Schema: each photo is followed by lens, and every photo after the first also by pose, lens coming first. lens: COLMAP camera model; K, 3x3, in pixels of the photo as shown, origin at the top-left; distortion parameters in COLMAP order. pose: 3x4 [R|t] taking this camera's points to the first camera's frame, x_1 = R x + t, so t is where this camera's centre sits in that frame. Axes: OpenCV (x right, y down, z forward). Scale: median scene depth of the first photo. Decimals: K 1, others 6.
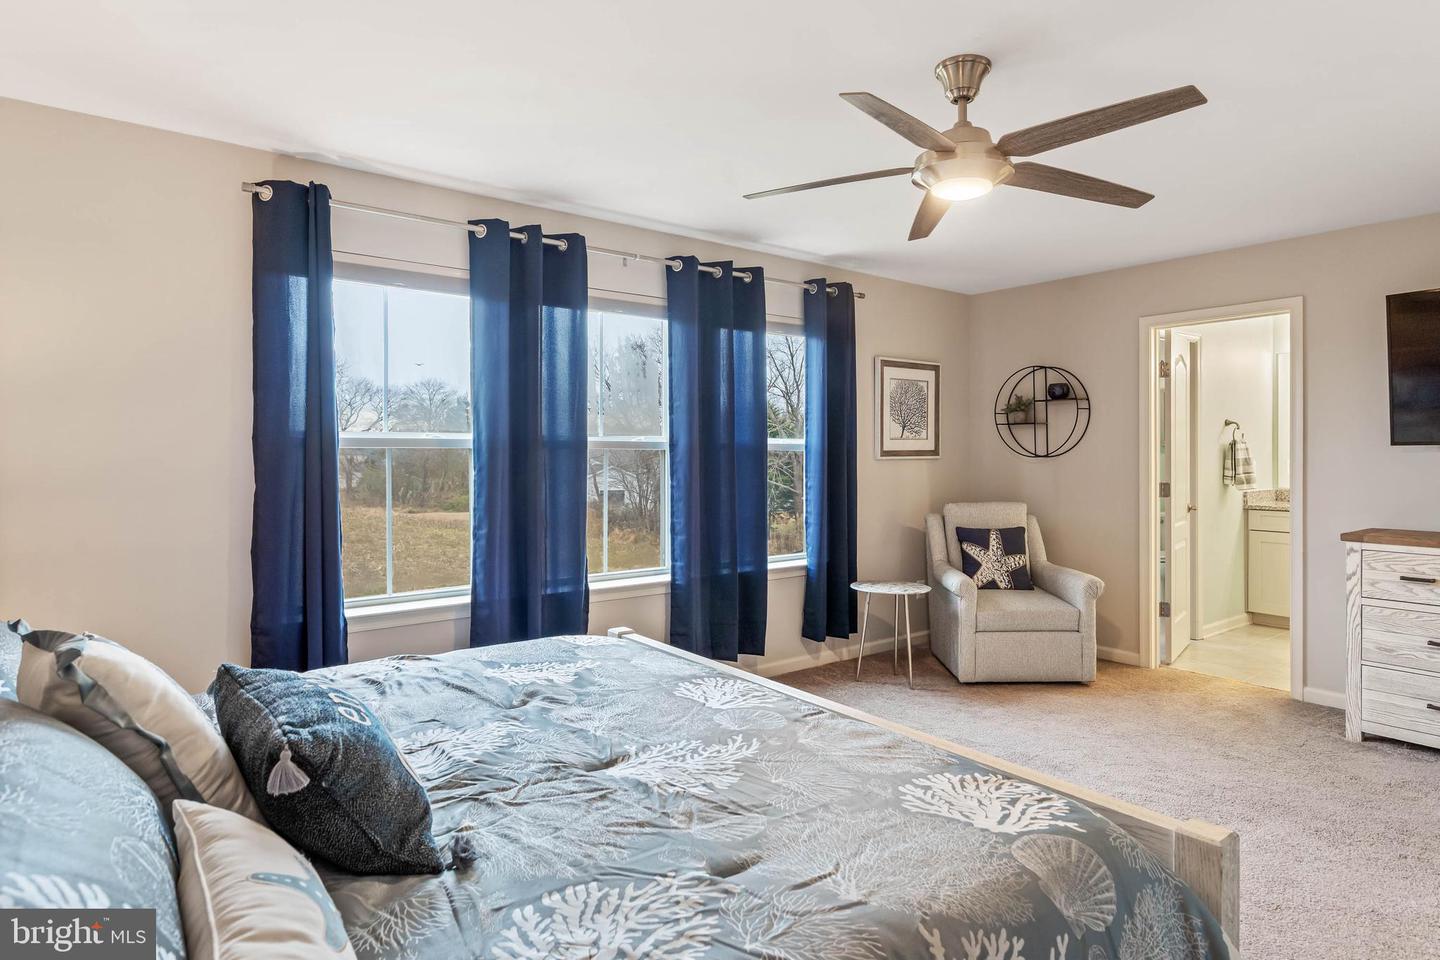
lens RADIAL K [[853.6, 0, 718.3], [0, 853.6, 448.6], [0, 0, 1]] dist [0.004010, 0.001017]
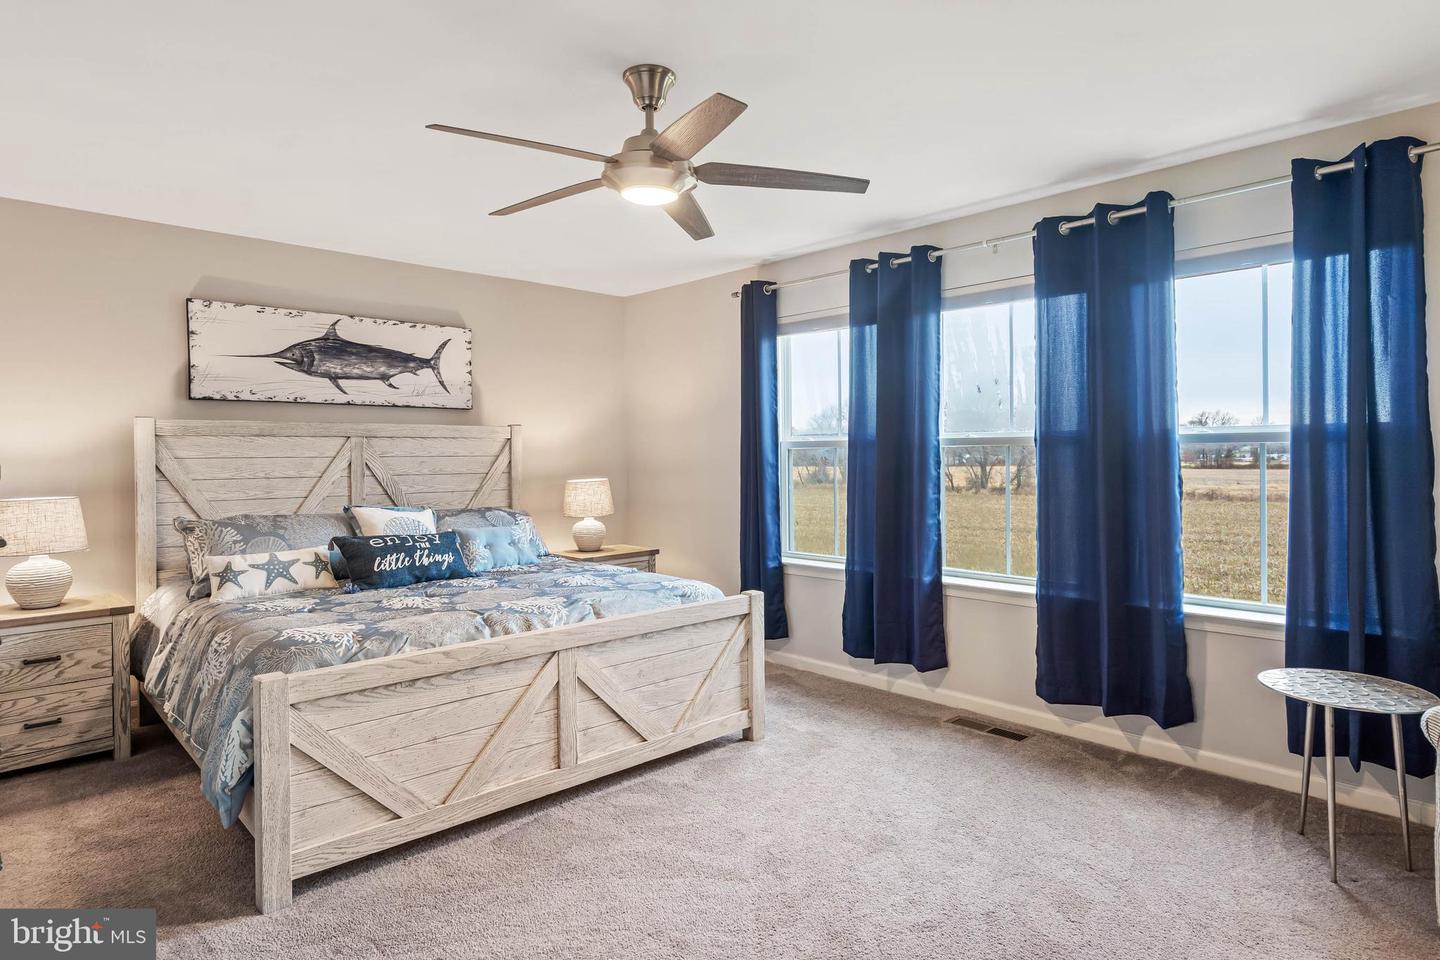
lens RADIAL K [[809.6, 0, 717.6], [0, 809.6, 446.2], [0, 0, 1]] dist [0.004554, 0.001328]
pose [[0.076275, -0.011793, -0.997017, 0.813029], [0.014318, 0.999840, -0.010731, 0.007605], [0.996984, -0.013457, 0.076432, 0.656673]]
